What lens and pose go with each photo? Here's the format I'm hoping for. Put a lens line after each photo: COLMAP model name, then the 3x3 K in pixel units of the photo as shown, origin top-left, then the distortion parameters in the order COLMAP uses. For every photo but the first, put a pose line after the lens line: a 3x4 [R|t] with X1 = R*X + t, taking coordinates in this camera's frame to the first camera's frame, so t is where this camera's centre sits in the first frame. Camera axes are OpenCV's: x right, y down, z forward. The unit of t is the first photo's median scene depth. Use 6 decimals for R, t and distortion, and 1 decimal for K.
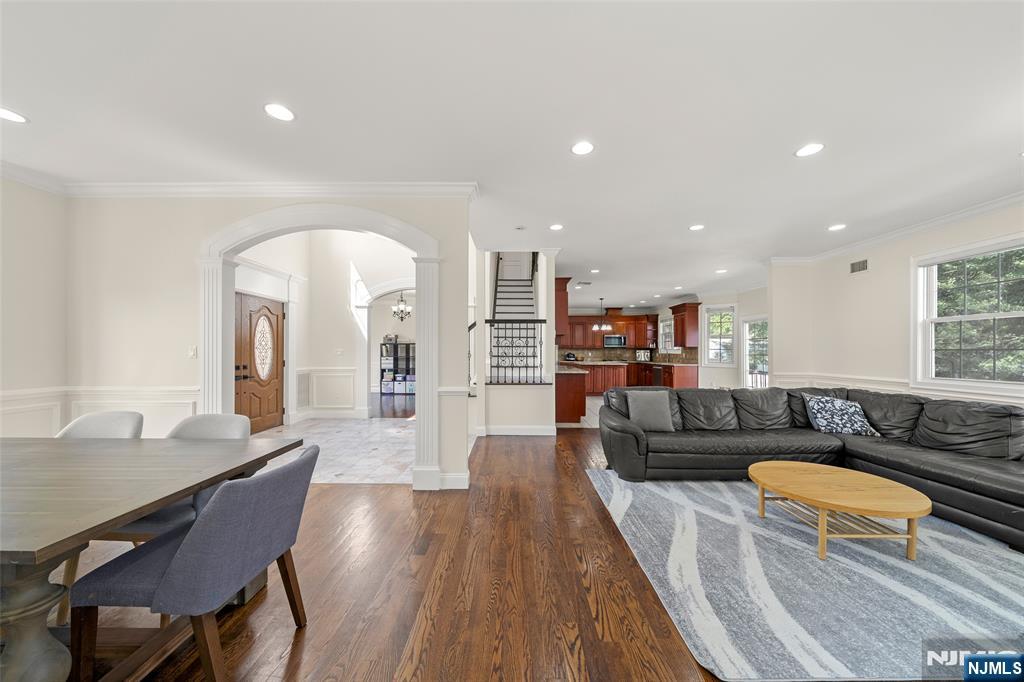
lens RADIAL K [[349.3, 0, 510.1], [0, 349.3, 351.2], [0, 0, 1]] dist [-0.005943, -0.000011]
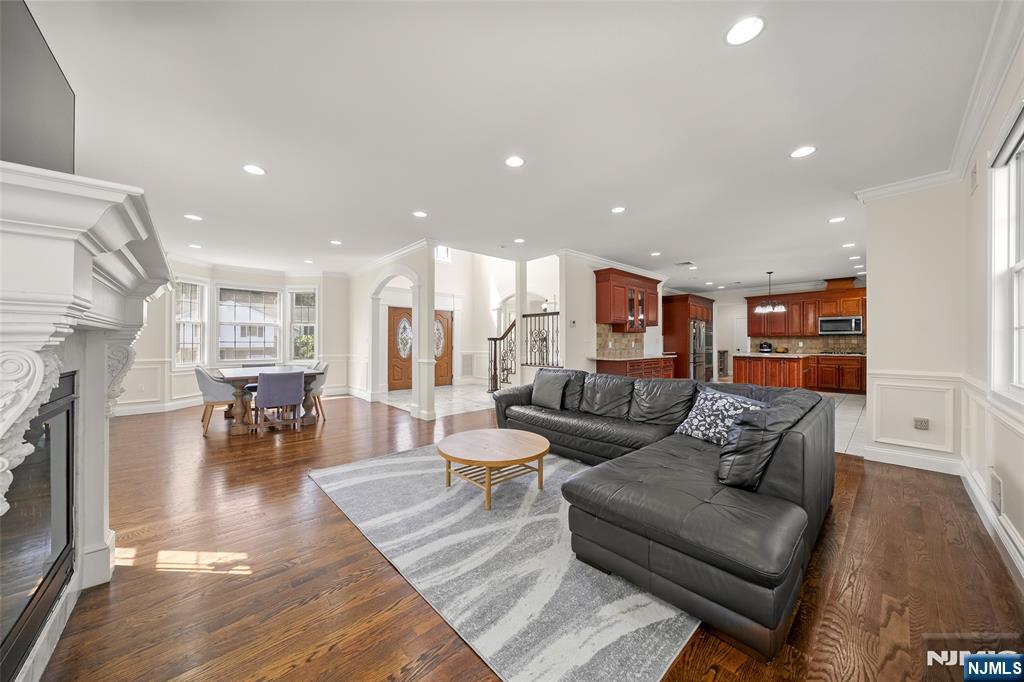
lens RADIAL K [[349.3, 0, 510.4], [0, 349.3, 339.3], [0, 0, 1]] dist [-0.005943, -0.000011]
pose [[0.686140, -0.006007, -0.727444, 0.924314], [0.000274, 0.999968, -0.007998, 0.011299], [0.727469, 0.005288, 0.686120, 0.095354]]
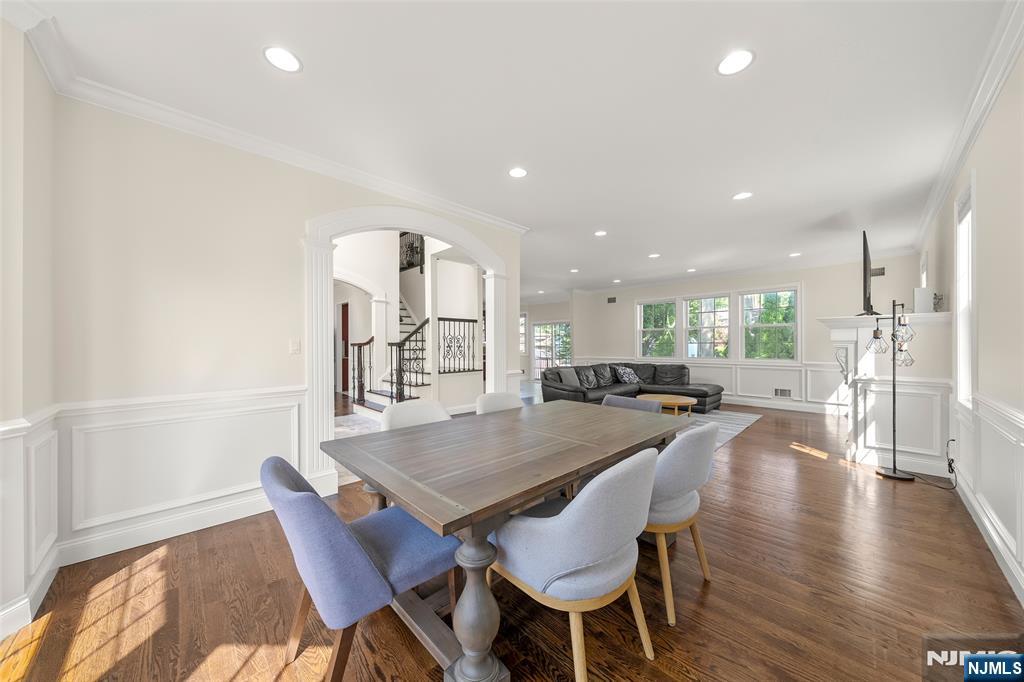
lens RADIAL K [[349.3, 0, 511.9], [0, 349.3, 346.0], [0, 0, 1]] dist [-0.005943, -0.000011]
pose [[0.711765, -0.005135, 0.702399, -0.776395], [0.003681, 0.999987, 0.003580, 0.000791], [-0.702408, 0.000038, 0.711775, 0.007342]]
